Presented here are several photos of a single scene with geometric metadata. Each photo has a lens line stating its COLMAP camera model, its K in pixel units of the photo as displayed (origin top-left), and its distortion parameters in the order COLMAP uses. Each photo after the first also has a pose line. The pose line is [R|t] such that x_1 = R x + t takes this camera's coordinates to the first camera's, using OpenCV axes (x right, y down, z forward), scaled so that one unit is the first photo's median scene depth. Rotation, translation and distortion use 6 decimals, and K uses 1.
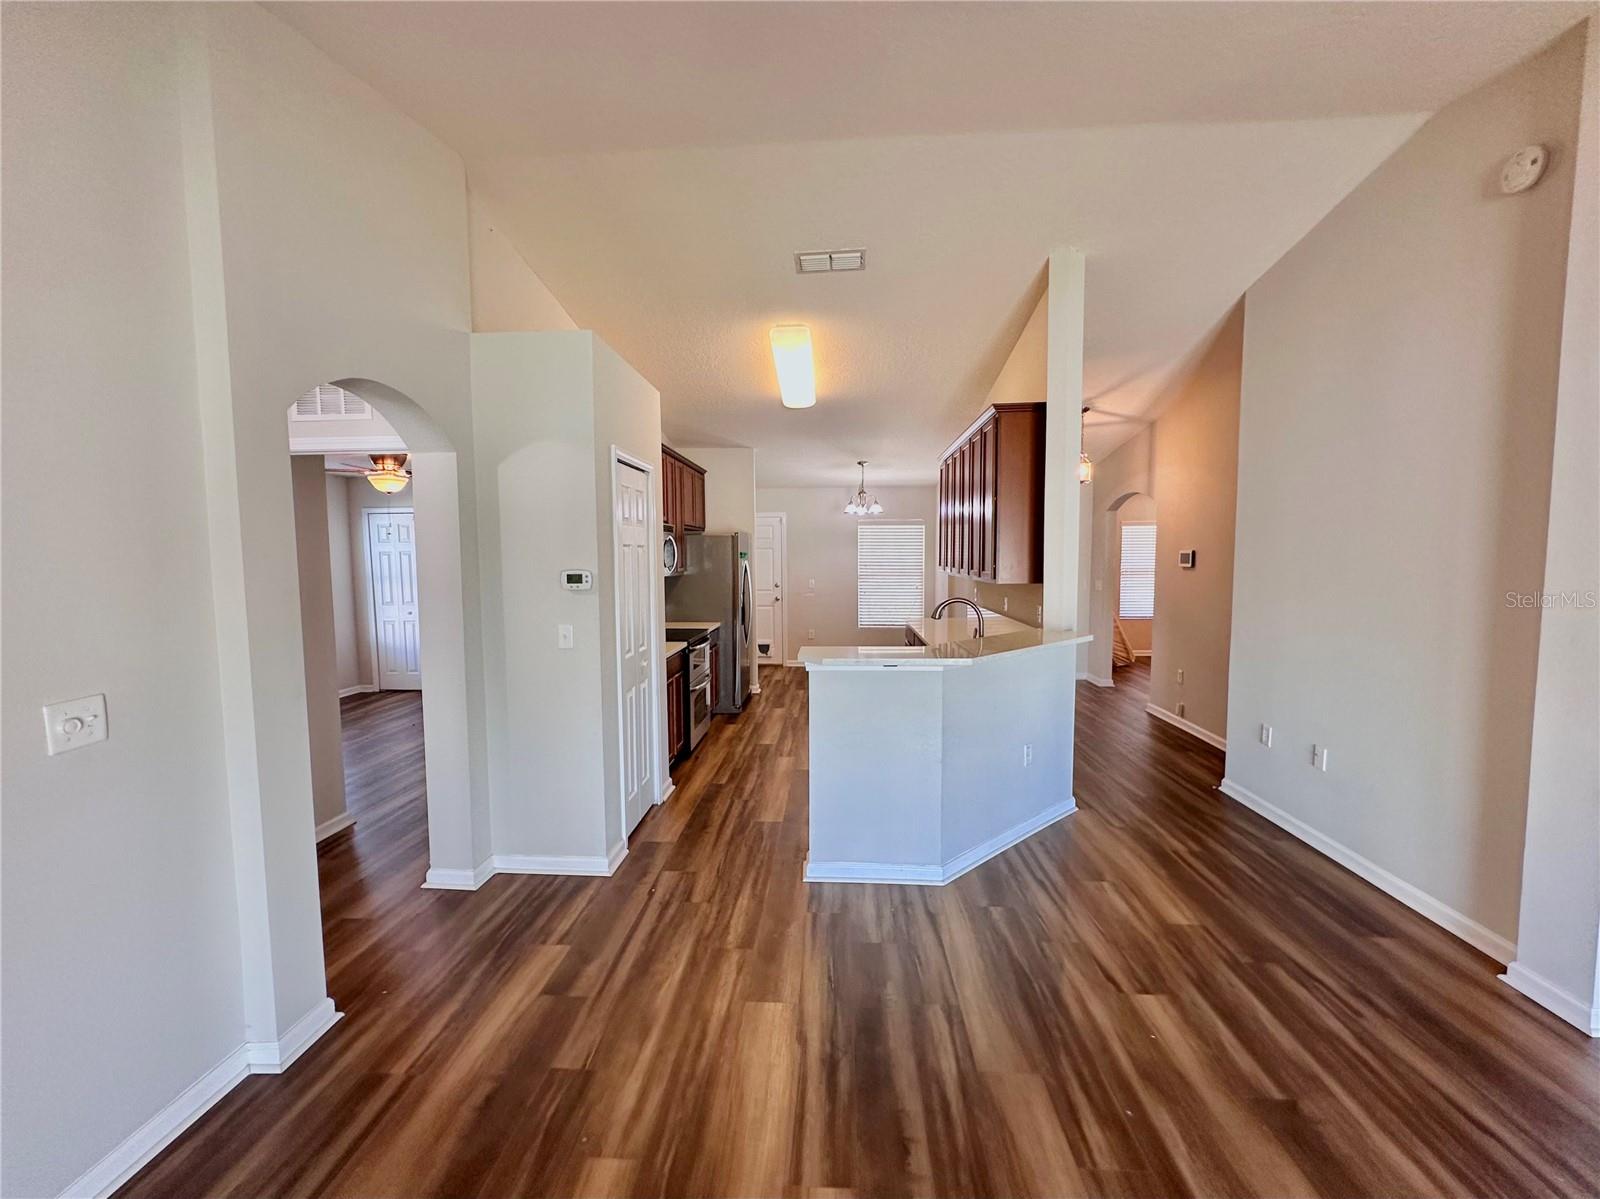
lens RADIAL K [[637.0, 0, 796.3], [0, 637.0, 601.9], [0, 0, 1]] dist [-0.001262, 0.000009]
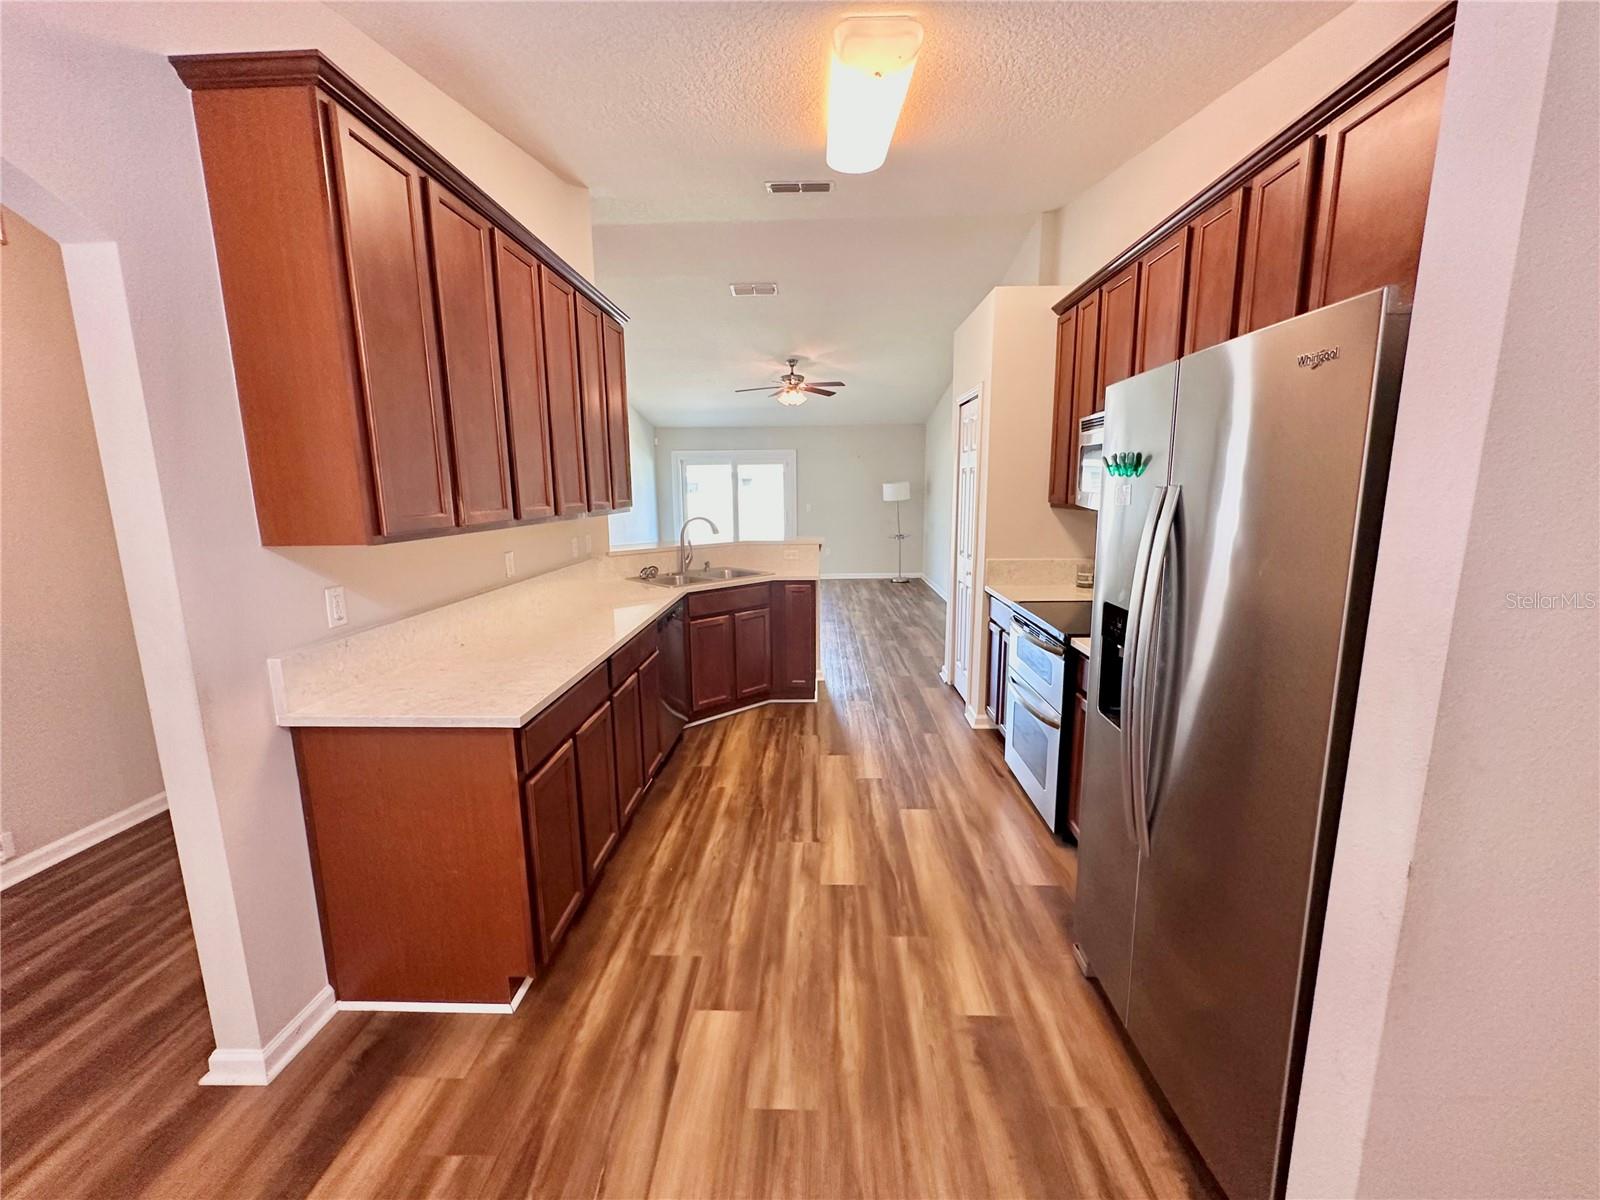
lens RADIAL K [[637.0, 0, 796.3], [0, 637.0, 602.4], [0, 0, 1]] dist [-0.001262, 0.000009]
pose [[-0.999373, 0.023496, -0.026480, 0.081124], [0.016064, 0.967535, 0.252225, -0.116569], [0.031546, 0.251641, -0.967306, 1.707781]]
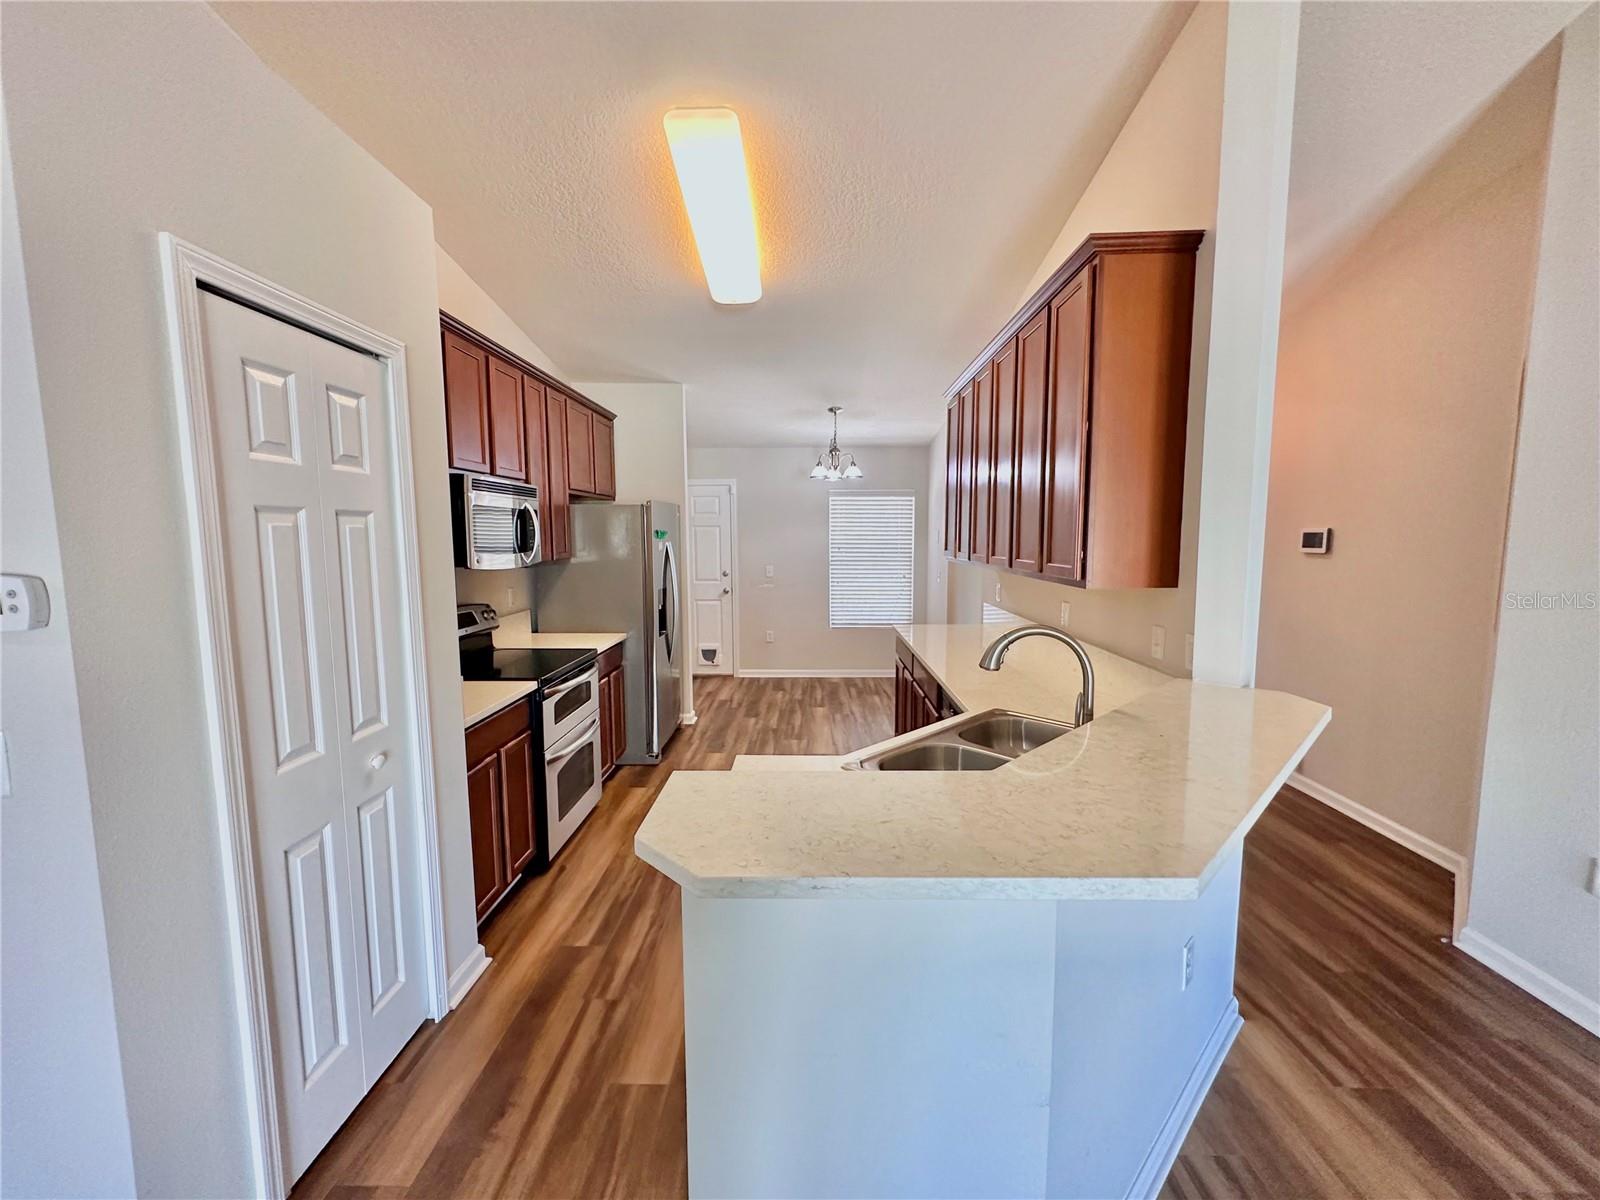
lens RADIAL K [[637.0, 0, 796.3], [0, 637.0, 602.4], [0, 0, 1]] dist [-0.001262, 0.000009]
pose [[0.999094, -0.002511, 0.042495, 0.044538], [0.001189, 0.999516, 0.031102, -0.029134], [-0.042552, -0.031023, 0.998612, 0.421542]]
